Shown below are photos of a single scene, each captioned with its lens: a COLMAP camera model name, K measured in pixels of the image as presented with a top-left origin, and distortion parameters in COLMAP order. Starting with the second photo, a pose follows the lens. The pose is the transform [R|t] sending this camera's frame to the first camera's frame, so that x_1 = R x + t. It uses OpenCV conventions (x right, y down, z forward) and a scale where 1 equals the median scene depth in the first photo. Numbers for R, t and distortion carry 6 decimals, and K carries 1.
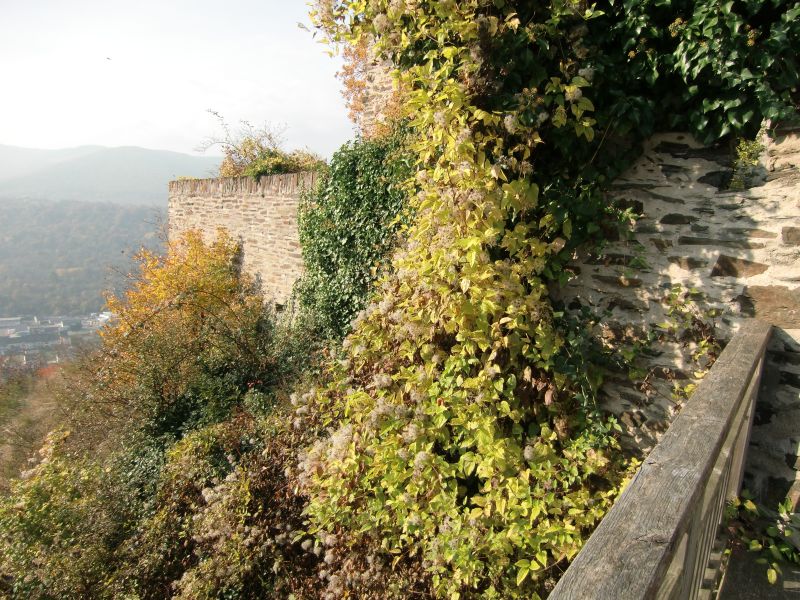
lens RADIAL K [[551.8, 0, 398.3], [0, 551.8, 297.9], [0, 0, 1]] dist [-0.033622, 0.006655]
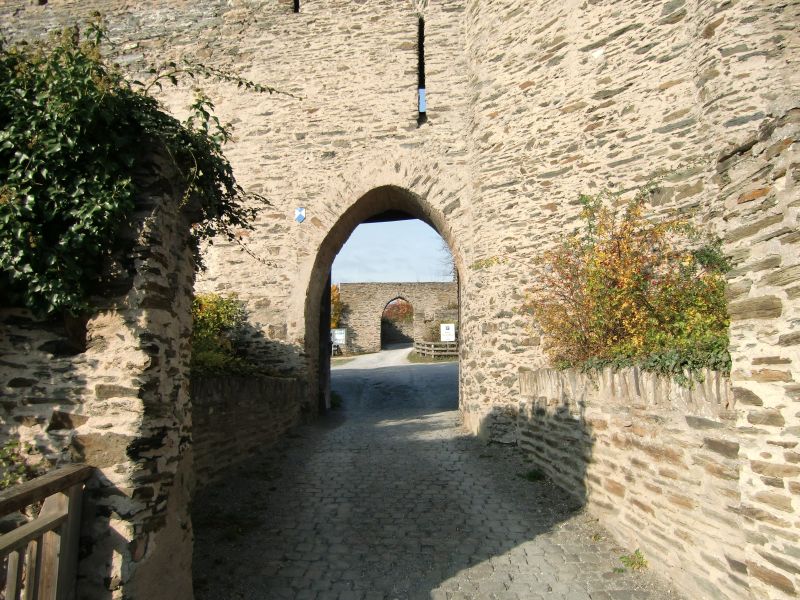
lens RADIAL K [[551.8, 0, 396.8], [0, 551.8, 299.8], [0, 0, 1]] dist [-0.033622, 0.006655]
pose [[0.758390, 0.033076, 0.650962, 0.368348], [0.144362, 0.965384, -0.217238, 0.047855], [-0.635614, 0.258725, 0.727363, -0.360865]]
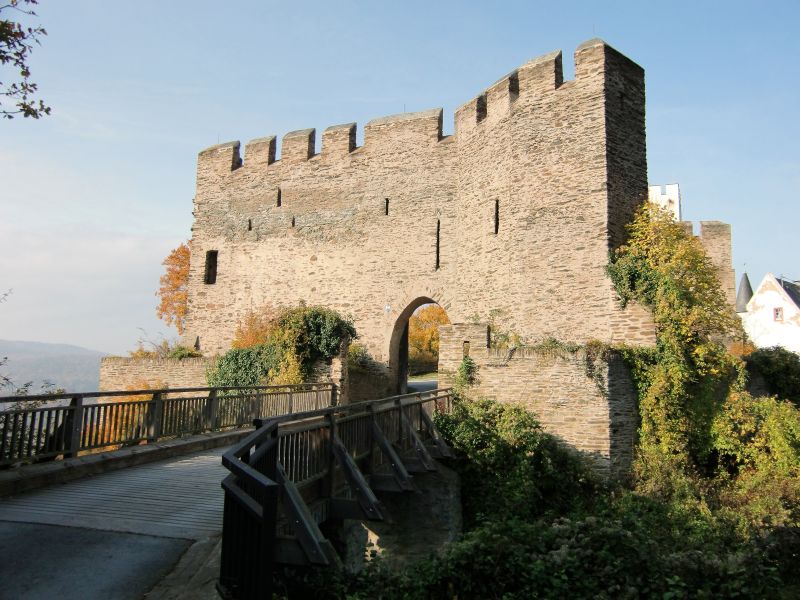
lens RADIAL K [[668.8, 0, 399.8], [0, 668.8, 299.8], [0, 0, 1]] dist [-0.035433, 0.013907]
pose [[0.898634, 0.032161, 0.437518, -2.418841], [0.090554, 0.962233, -0.256724, 1.307614], [-0.429251, 0.270320, 0.861784, -7.171141]]
